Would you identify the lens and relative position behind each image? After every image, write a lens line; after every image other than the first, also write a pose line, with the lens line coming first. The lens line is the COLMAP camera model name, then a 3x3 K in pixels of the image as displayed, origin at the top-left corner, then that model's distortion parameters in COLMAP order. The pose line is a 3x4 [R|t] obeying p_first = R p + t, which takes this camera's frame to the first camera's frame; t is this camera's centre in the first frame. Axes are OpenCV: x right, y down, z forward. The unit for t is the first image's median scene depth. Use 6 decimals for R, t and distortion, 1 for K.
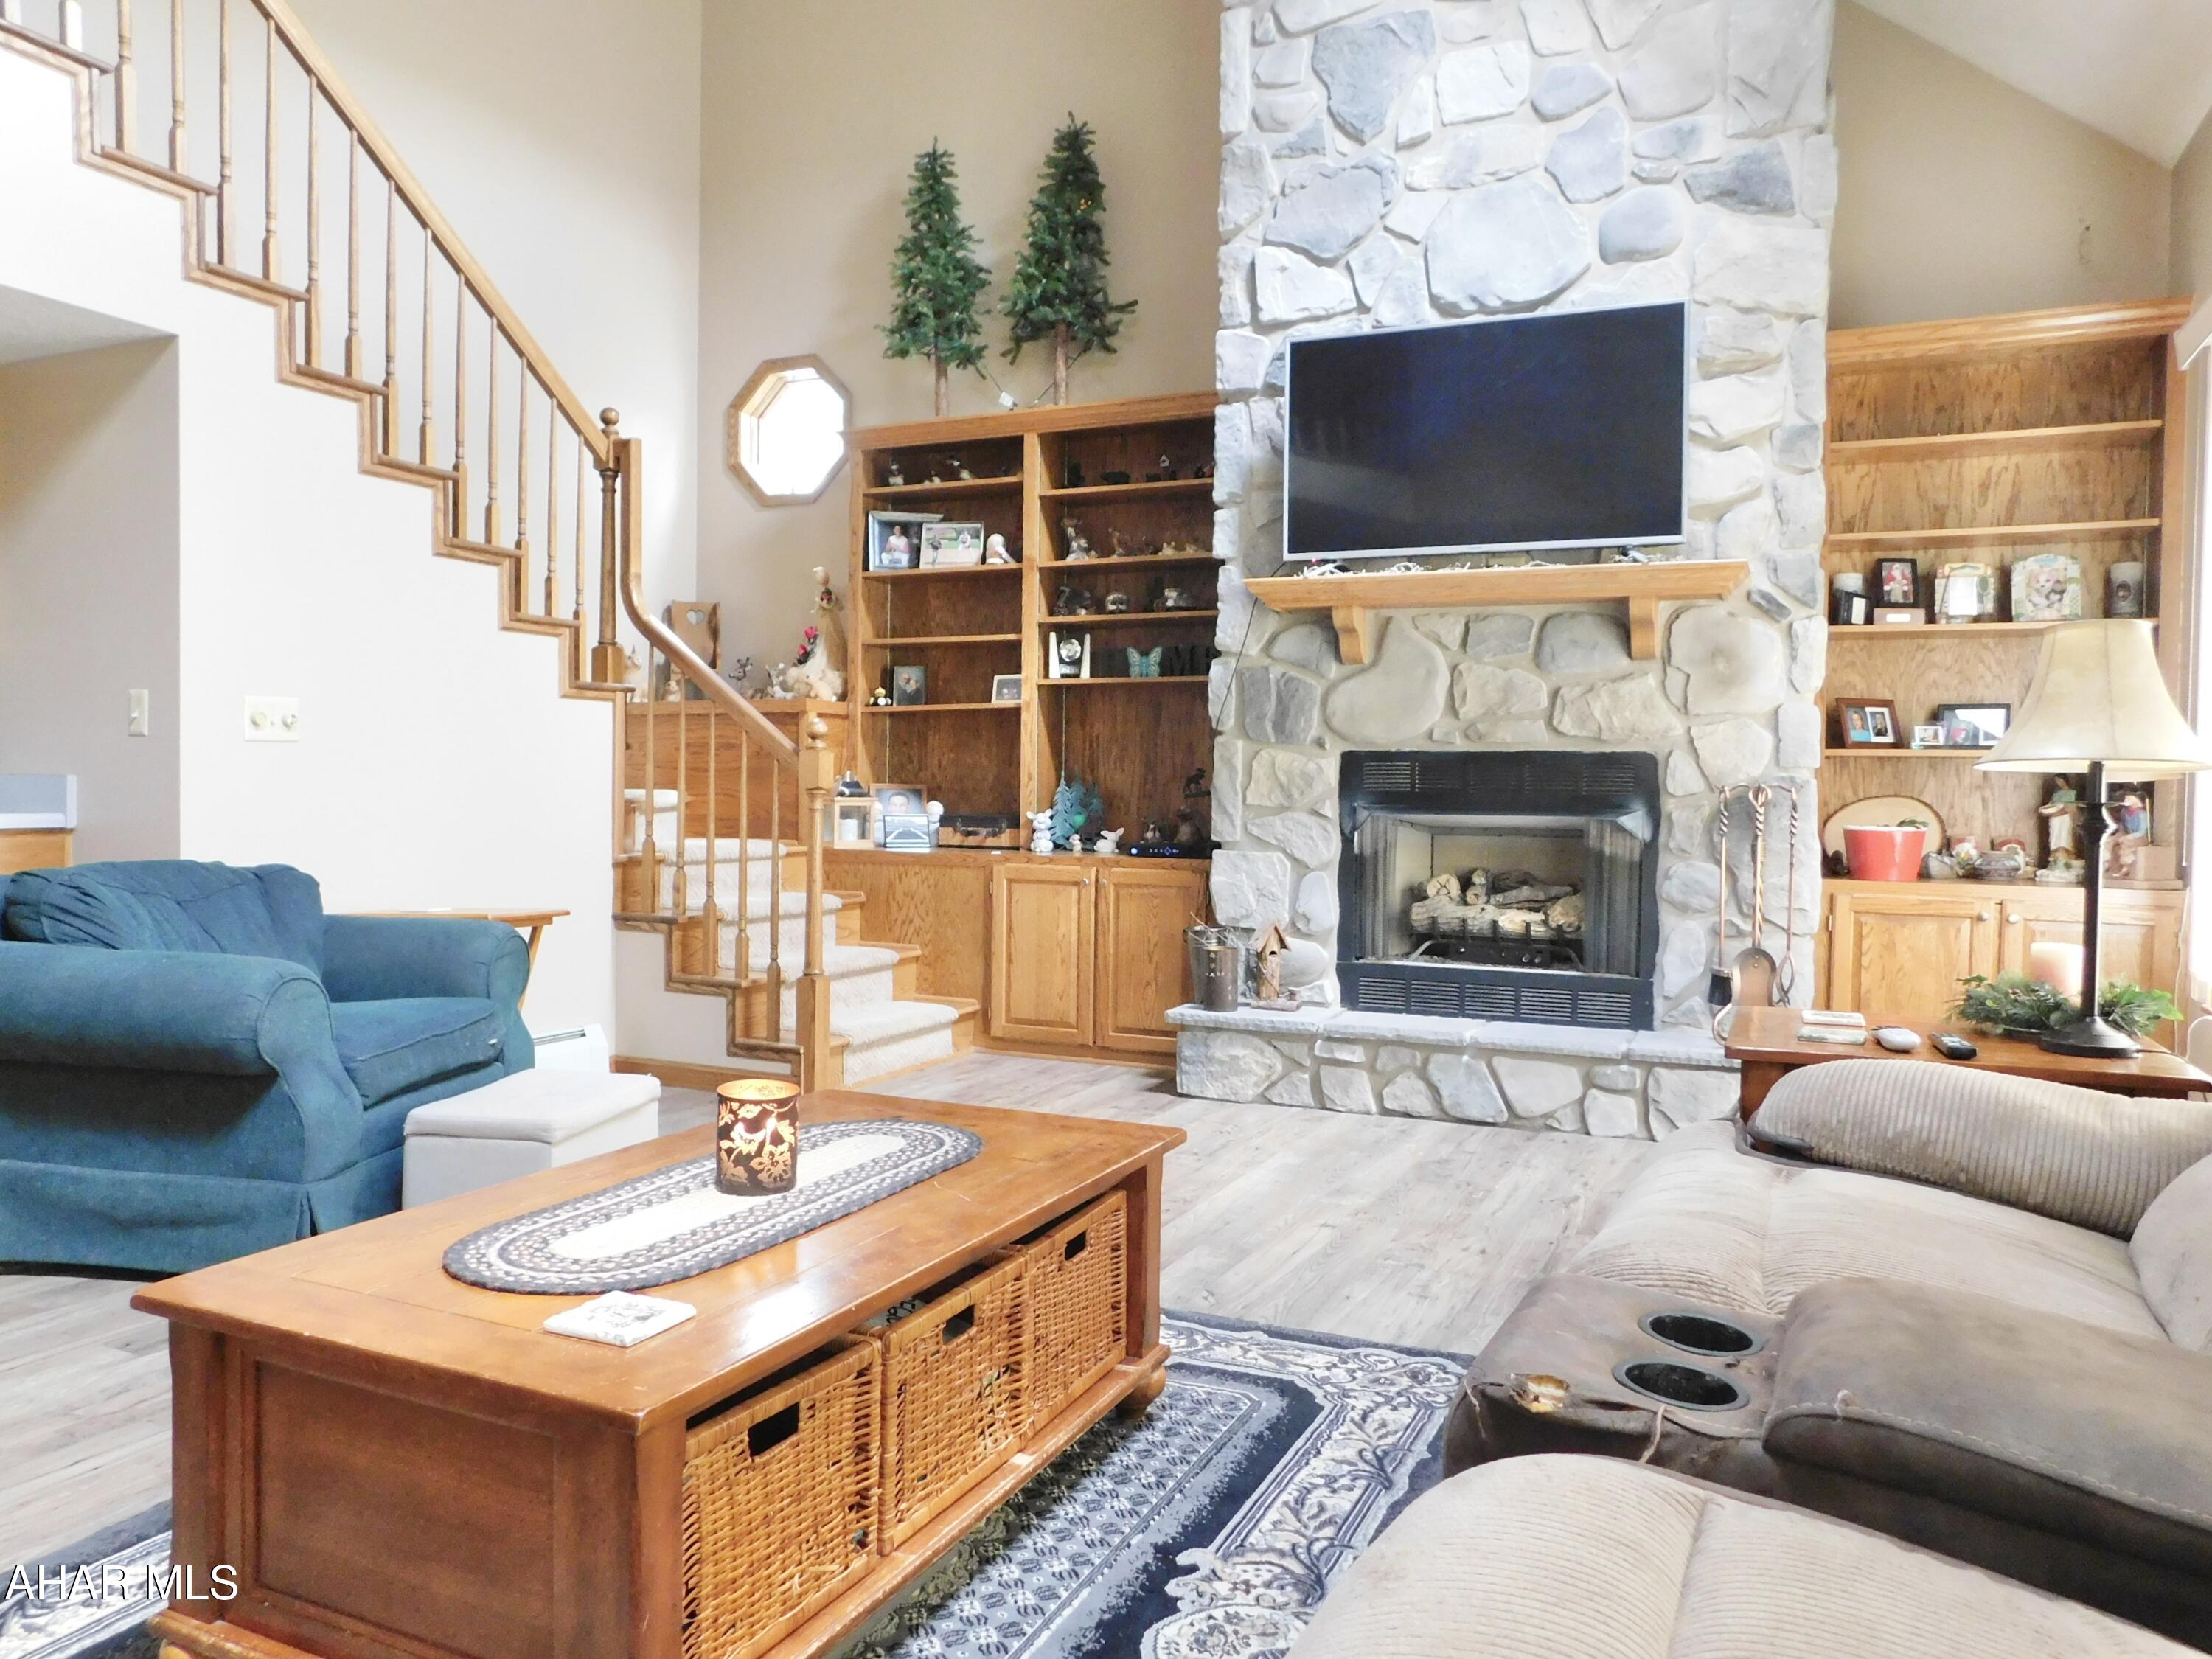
lens RADIAL K [[1462.7, 0, 1123.2], [0, 1462.7, 832.5], [0, 0, 1]] dist [-0.067018, 0.068343]
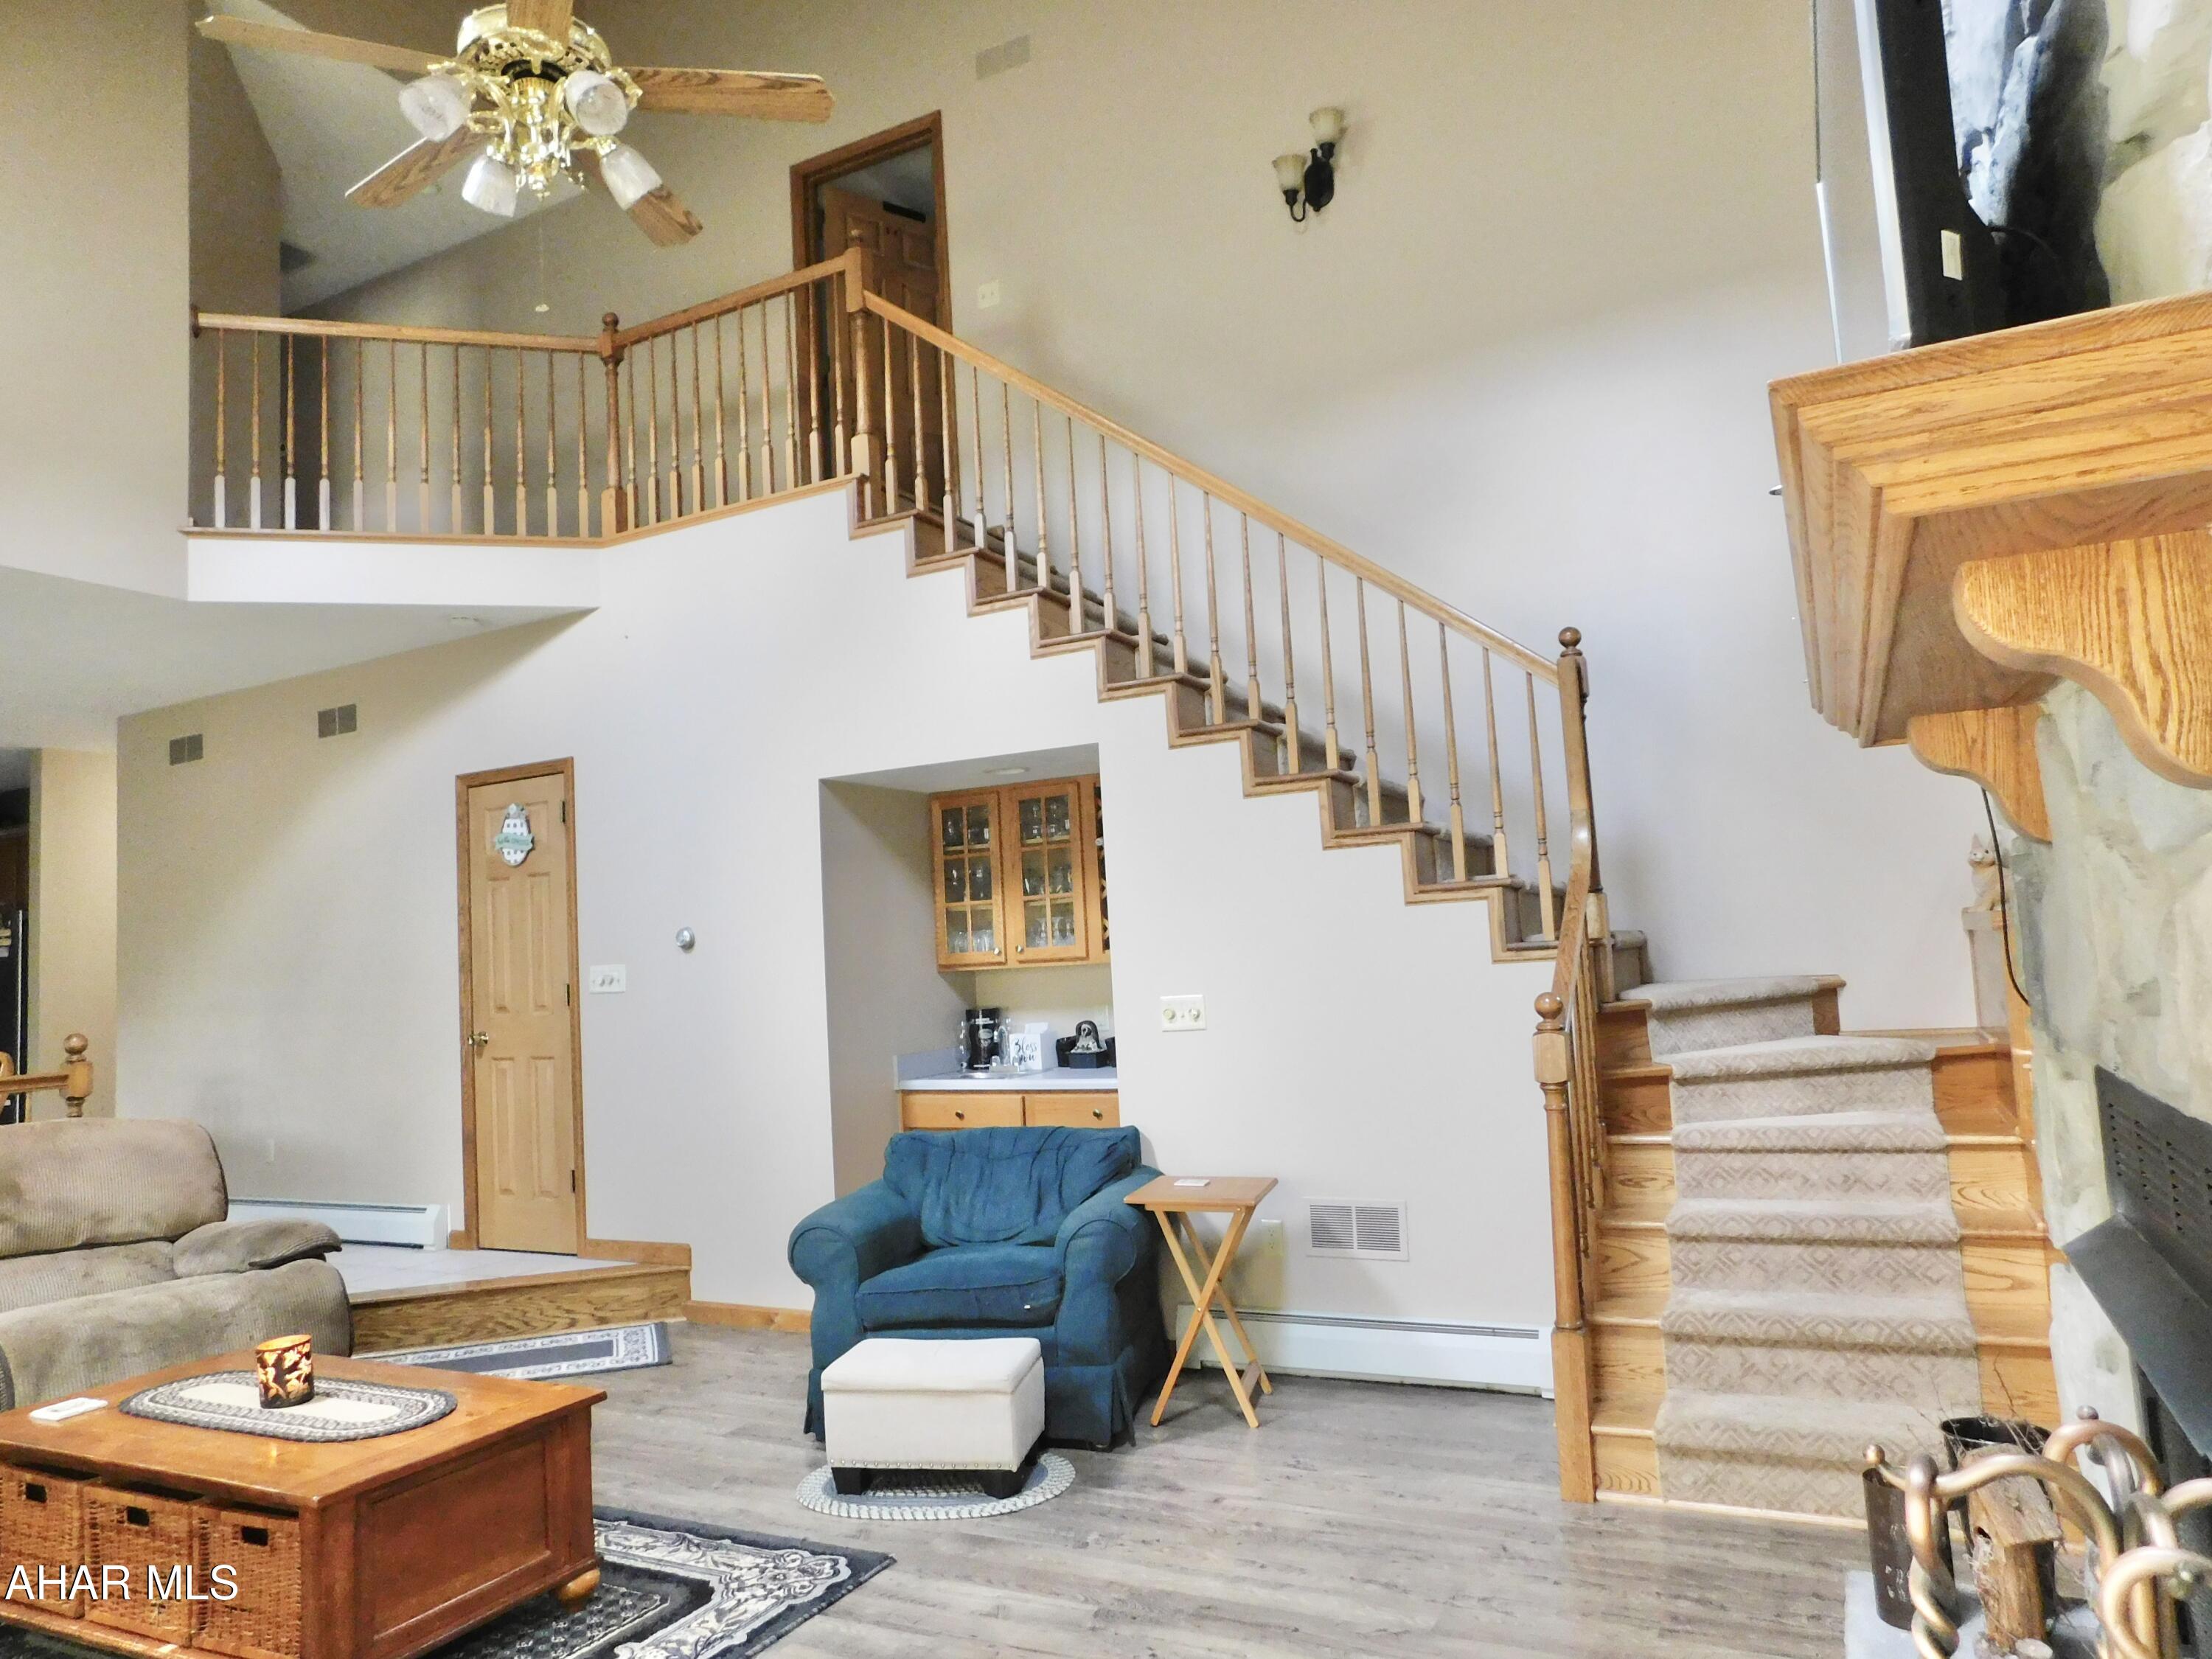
lens RADIAL K [[1459.1, 0, 1114.2], [0, 1459.1, 830.3], [0, 0, 1]] dist [-0.071191, 0.053122]
pose [[-0.009132, -0.102702, -0.994670, 1.022003], [0.013642, 0.994606, -0.102821, -0.159322], [0.999865, -0.014509, -0.007681, 1.416154]]
